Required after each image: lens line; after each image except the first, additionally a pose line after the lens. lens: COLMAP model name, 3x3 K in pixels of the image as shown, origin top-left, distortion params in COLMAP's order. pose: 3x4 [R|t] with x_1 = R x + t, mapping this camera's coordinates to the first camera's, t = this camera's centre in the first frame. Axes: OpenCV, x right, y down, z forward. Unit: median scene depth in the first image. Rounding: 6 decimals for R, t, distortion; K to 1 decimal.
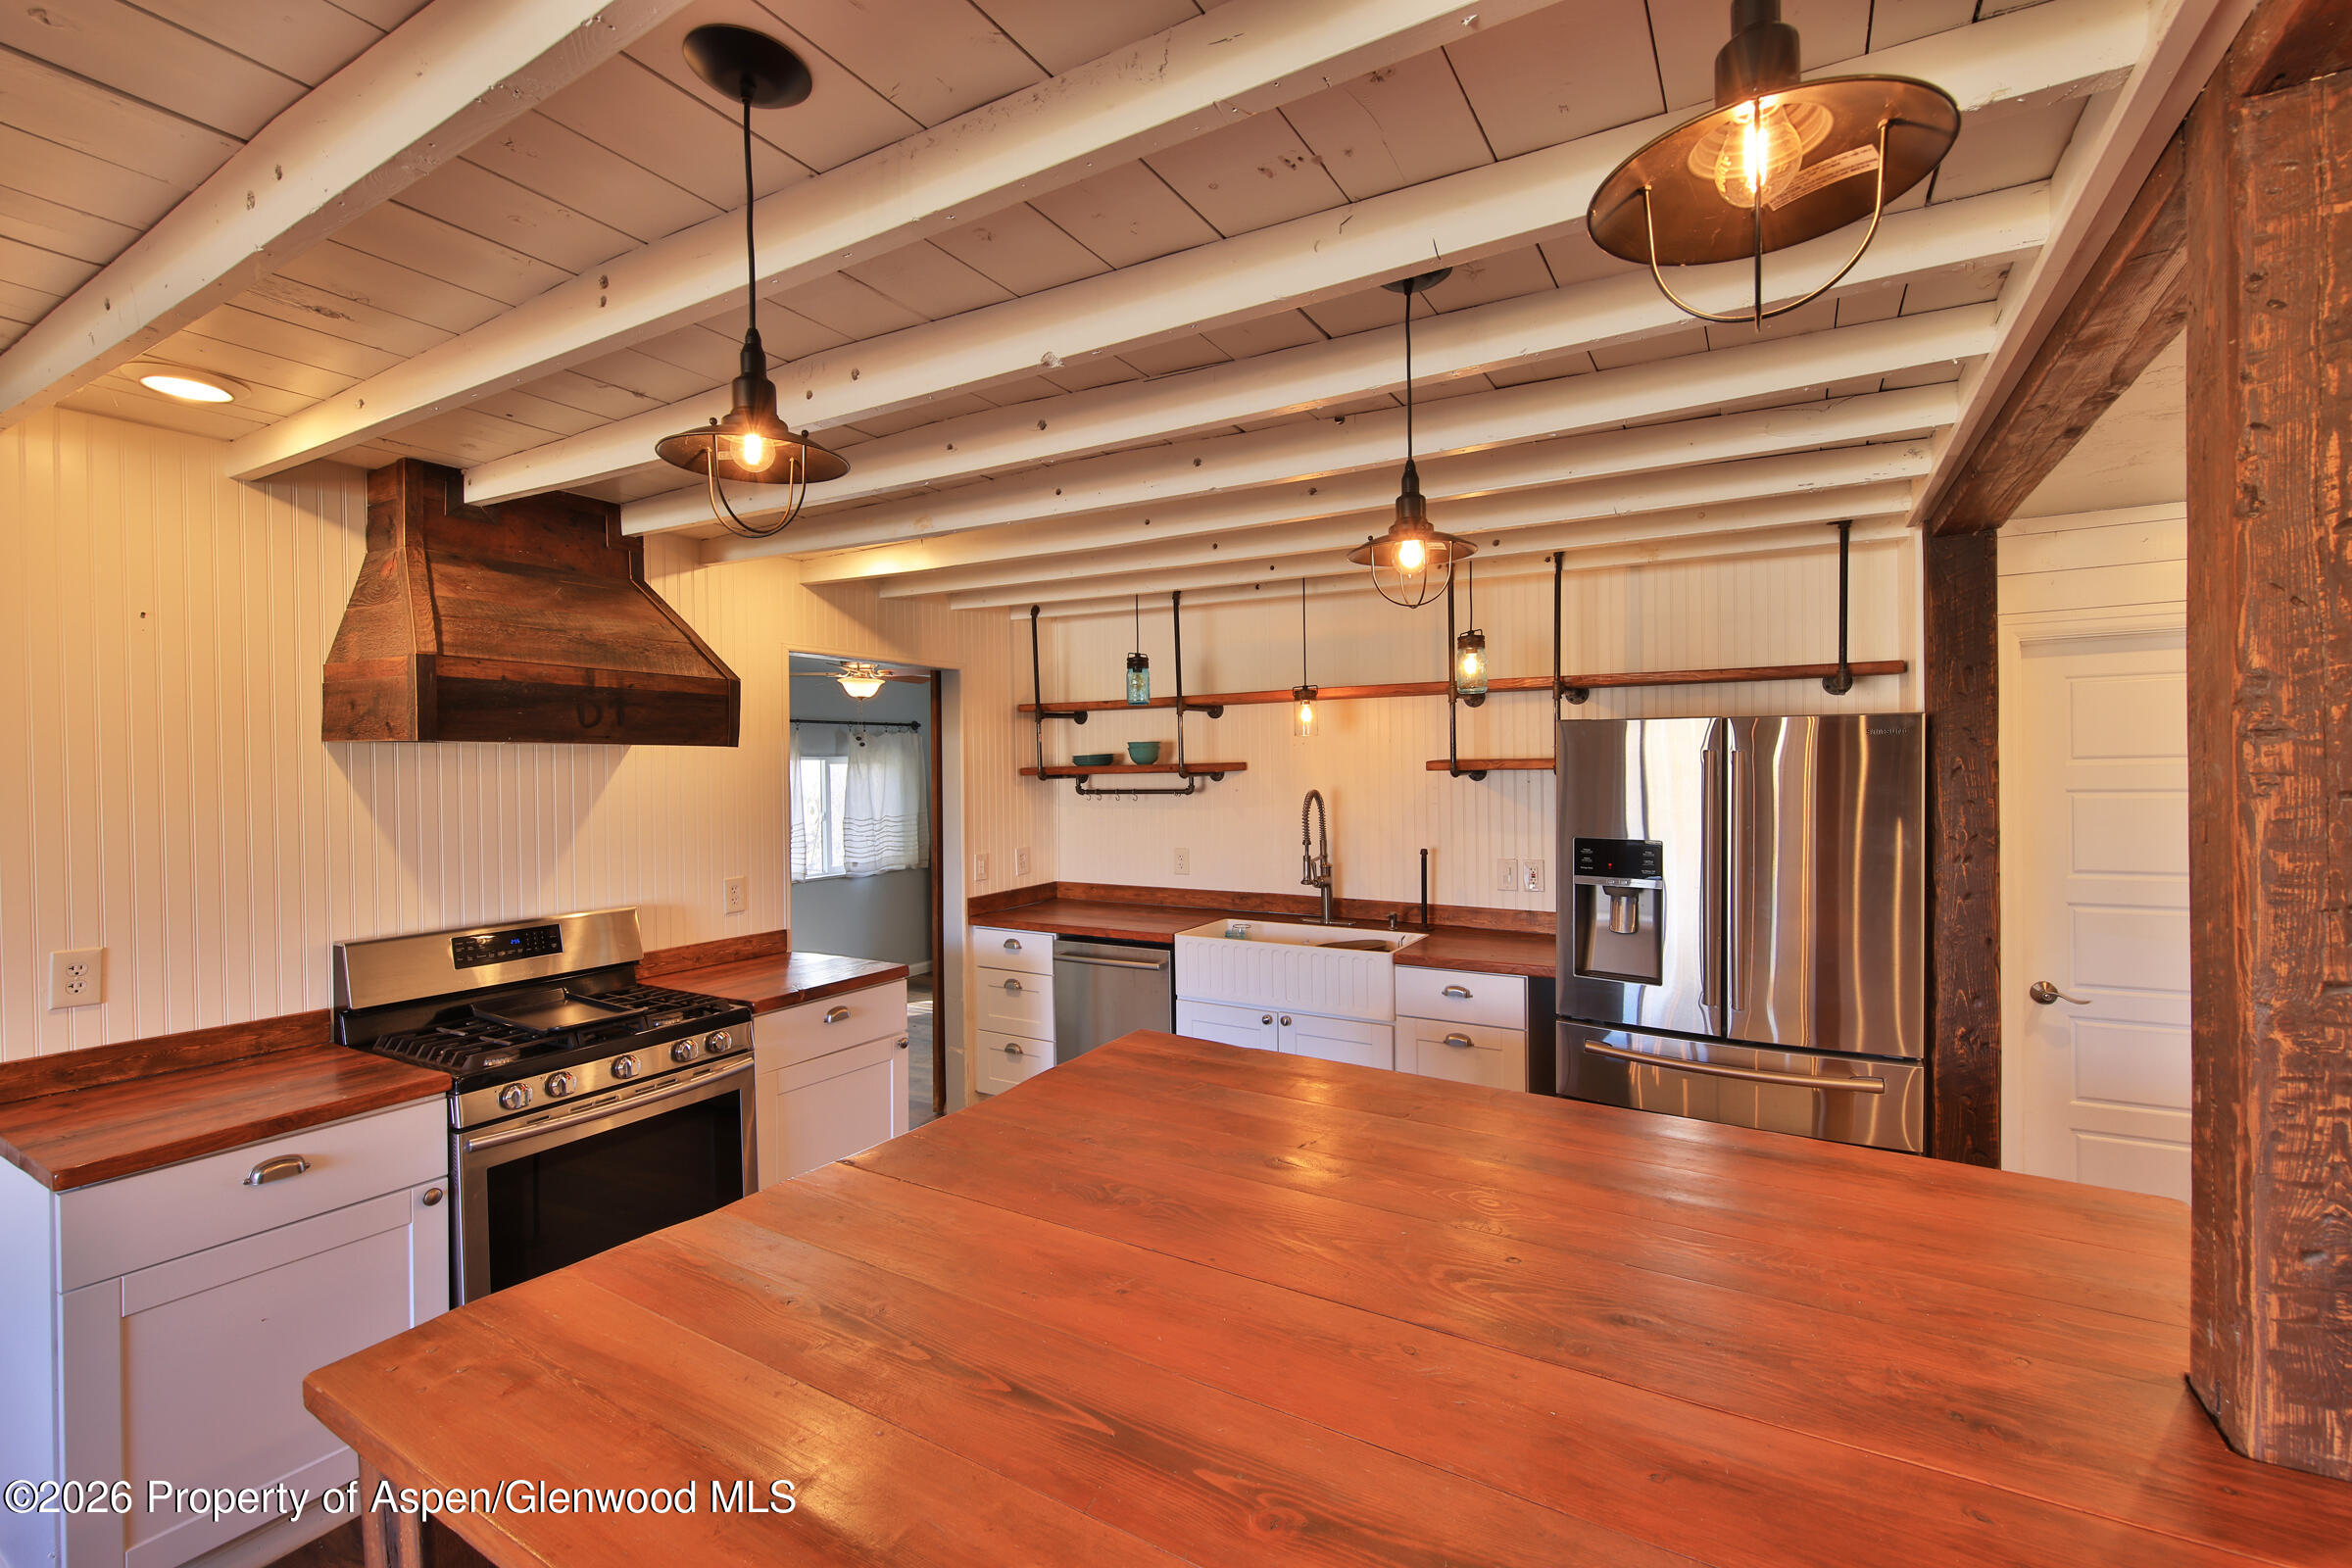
lens RADIAL K [[1014.0, 0, 1176.0], [0, 1014.0, 784.0], [0, 0, 1]] dist [0.000043, 0.000066]
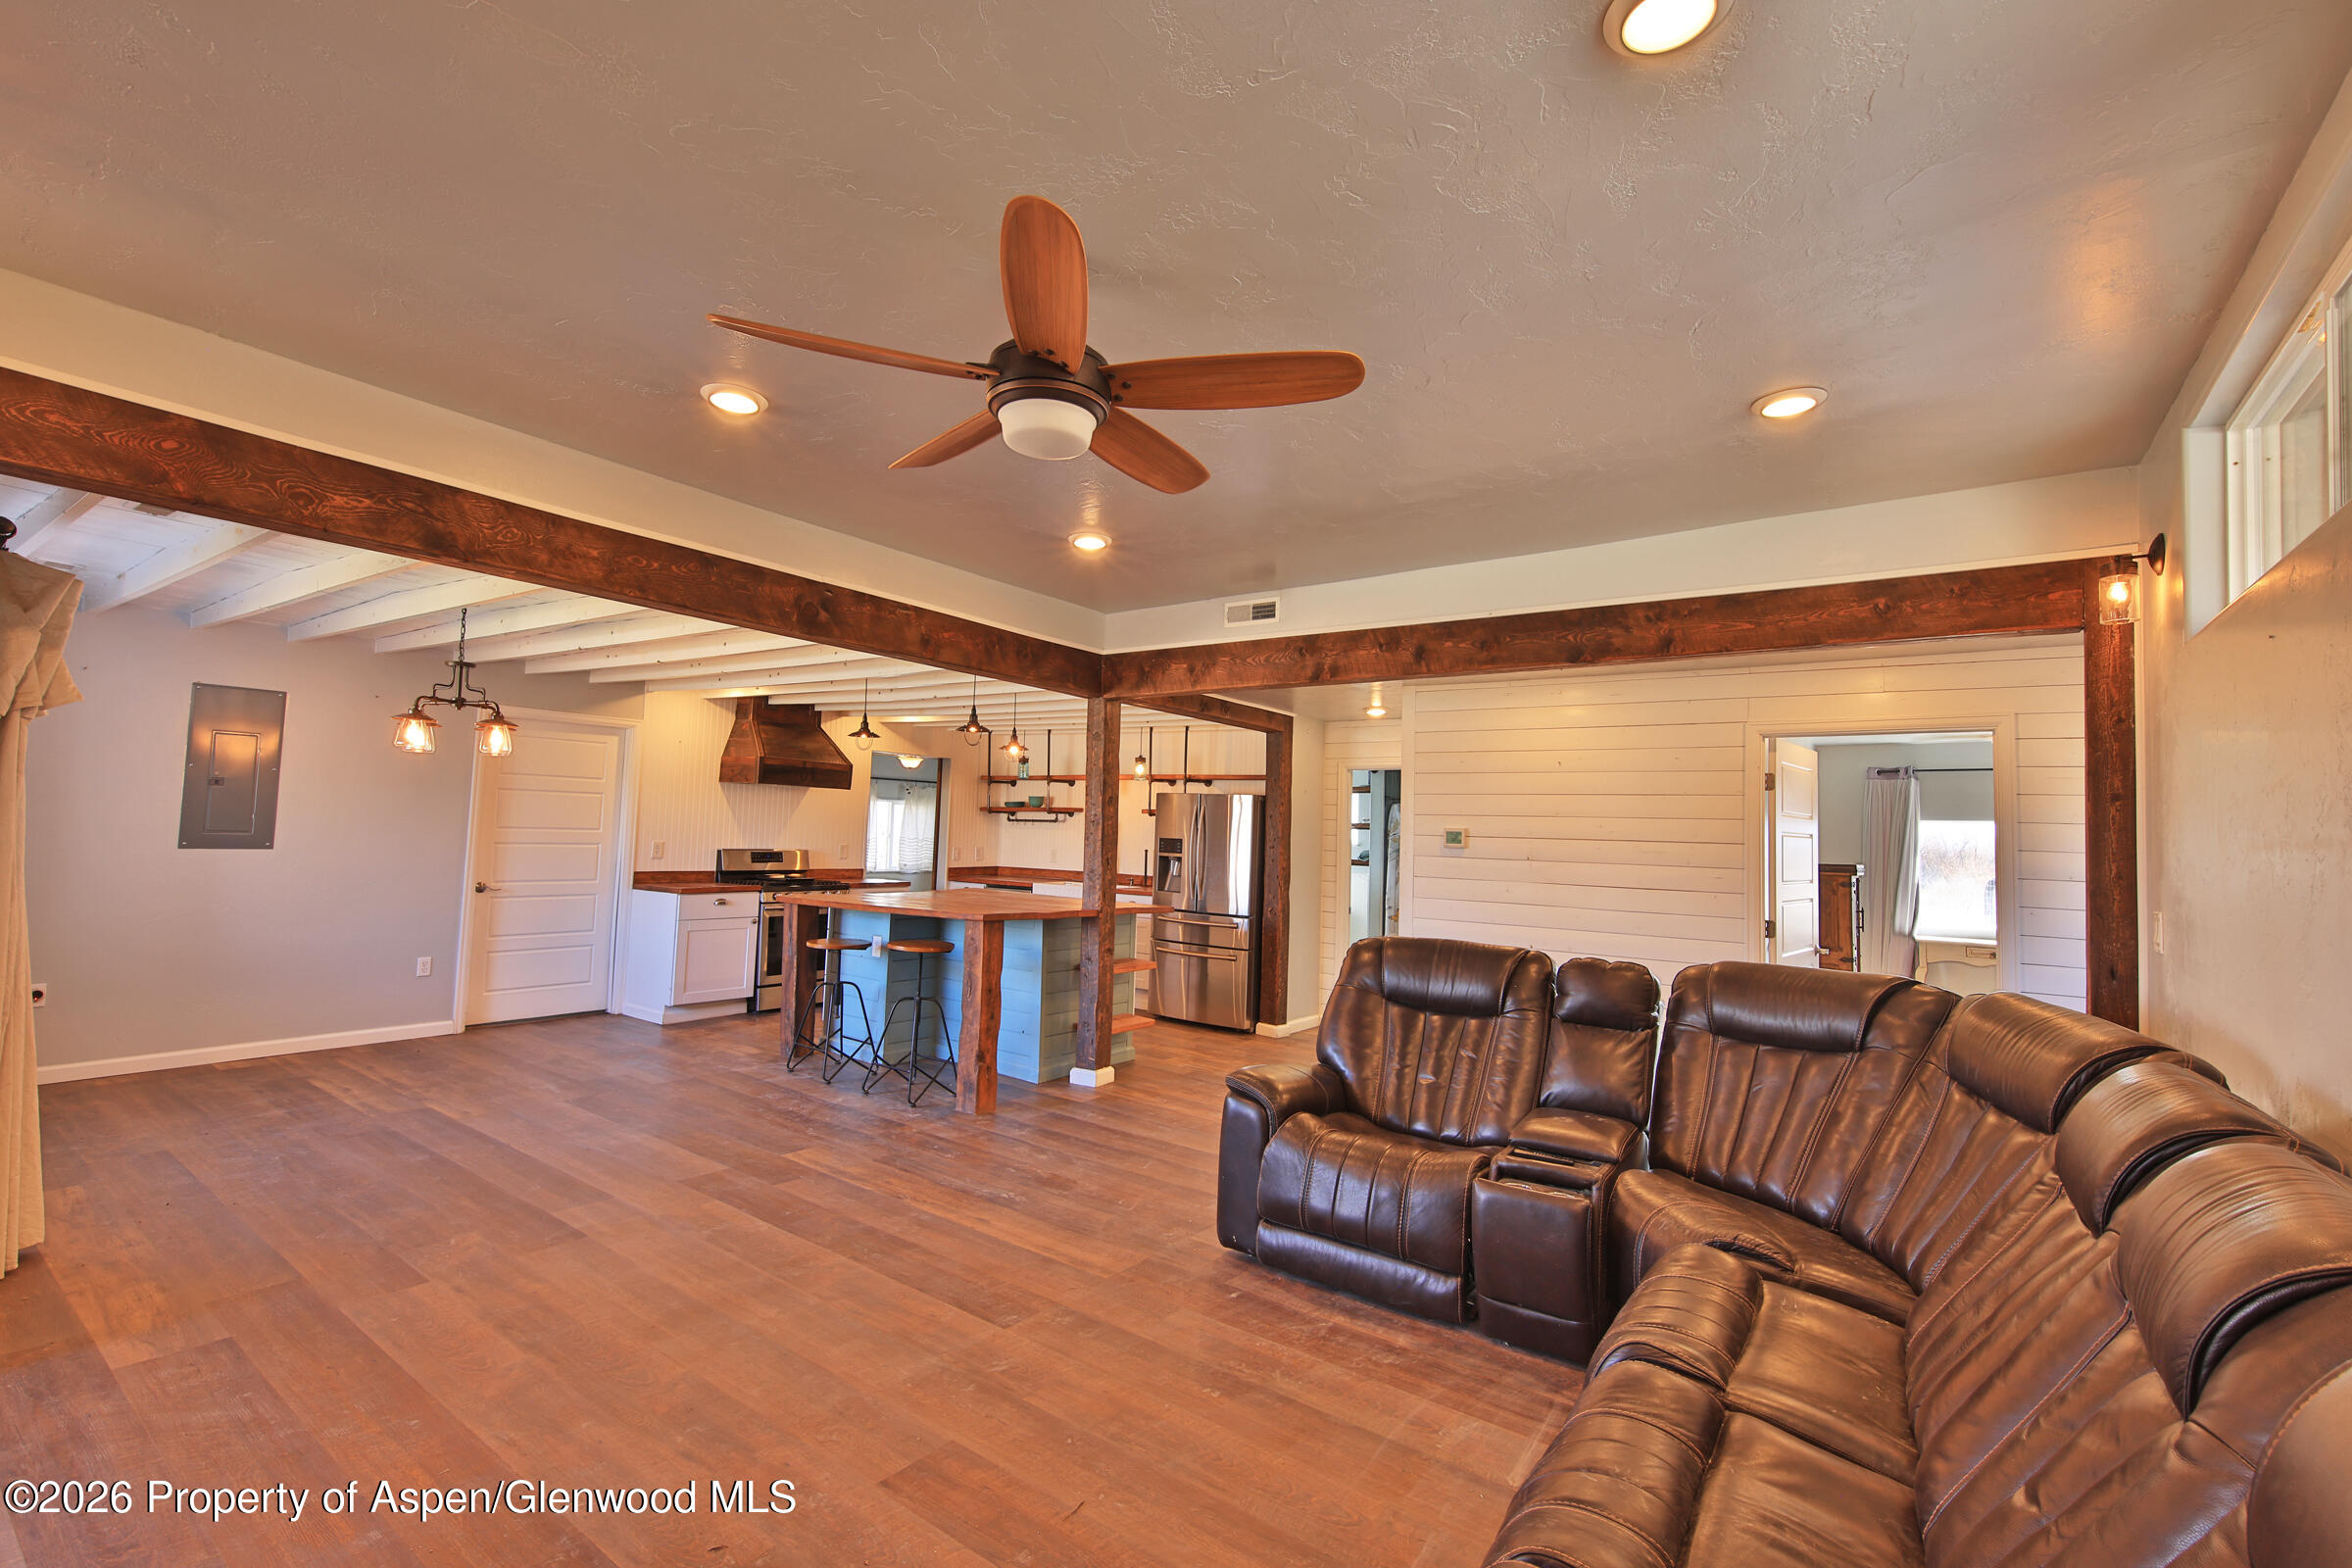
lens RADIAL K [[1014.0, 0, 1176.0], [0, 1014.0, 784.0], [0, 0, 1]] dist [0.000043, 0.000066]
pose [[0.996333, 0.040359, -0.075443, 0.467298], [-0.045146, 0.997001, -0.062855, 0.057916], [0.072680, 0.066031, 0.995167, -1.197166]]
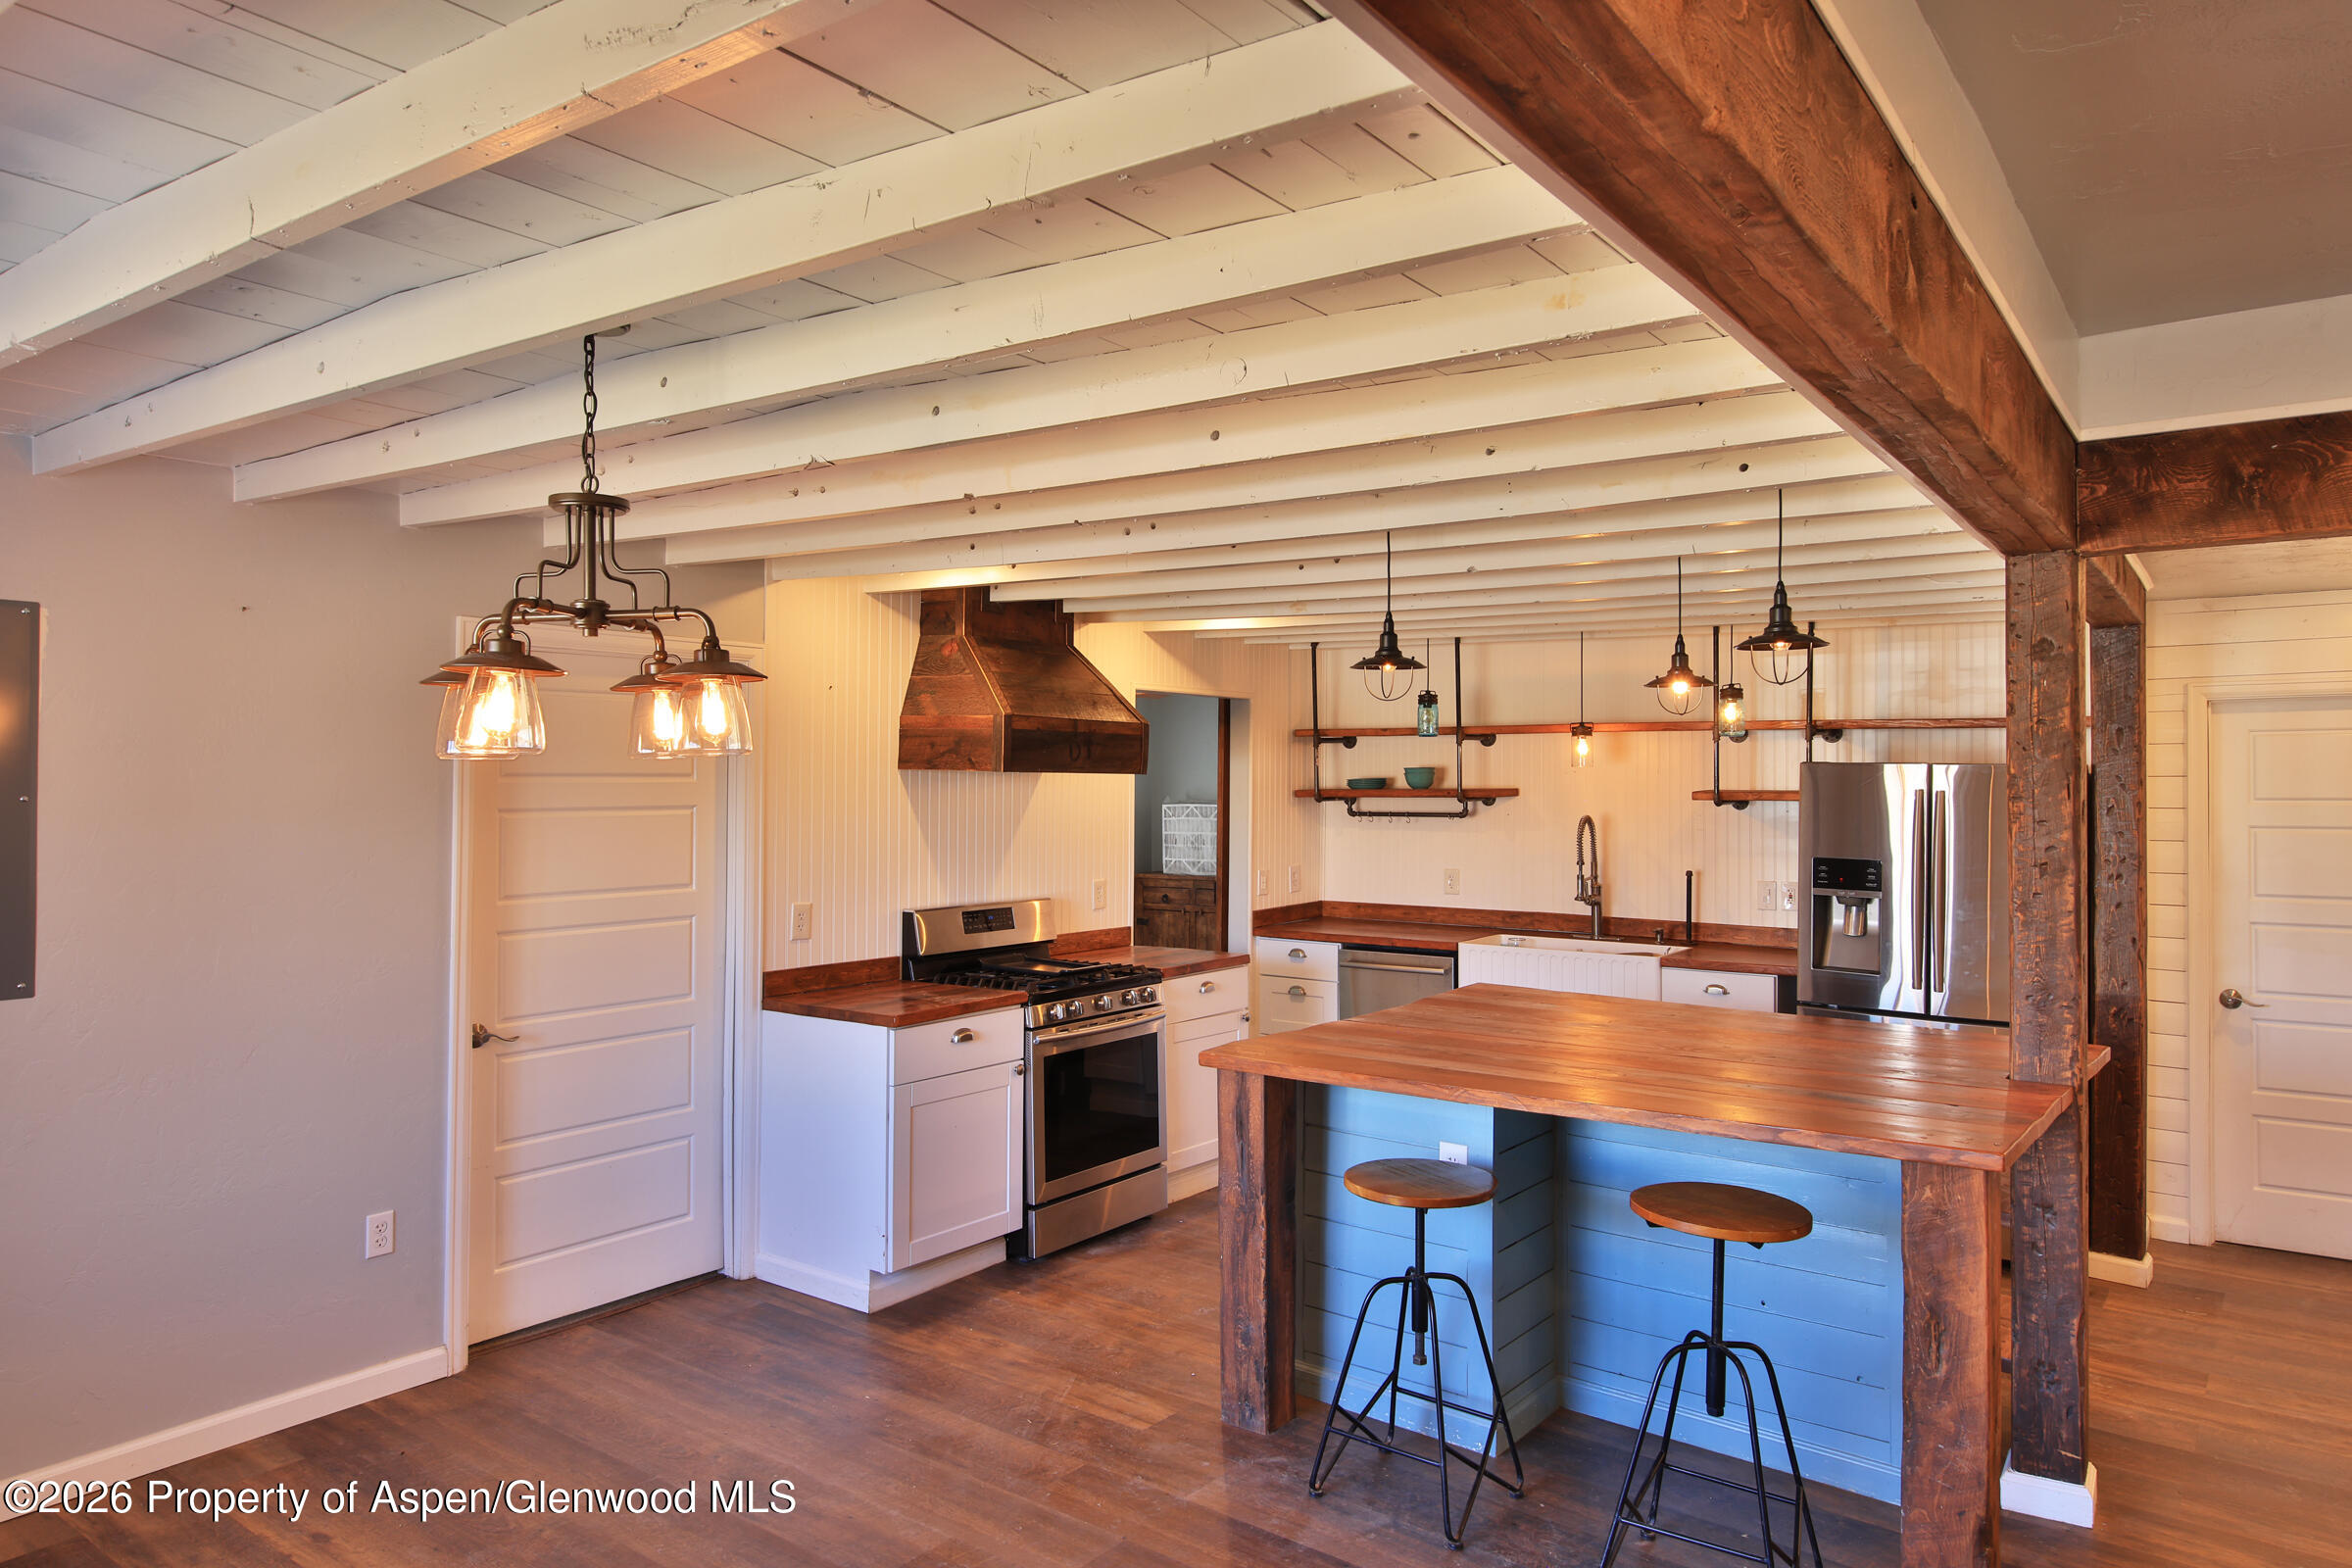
lens RADIAL K [[1504.3, 0, 1176.0], [0, 1504.3, 784.0], [0, 0, 1]] dist [0.008090, -0.000237]
pose [[0.995526, 0.015505, -0.093209, -0.158439], [-0.016738, 0.999782, -0.012462, -0.000616], [0.092996, 0.013966, 0.995569, -0.677060]]
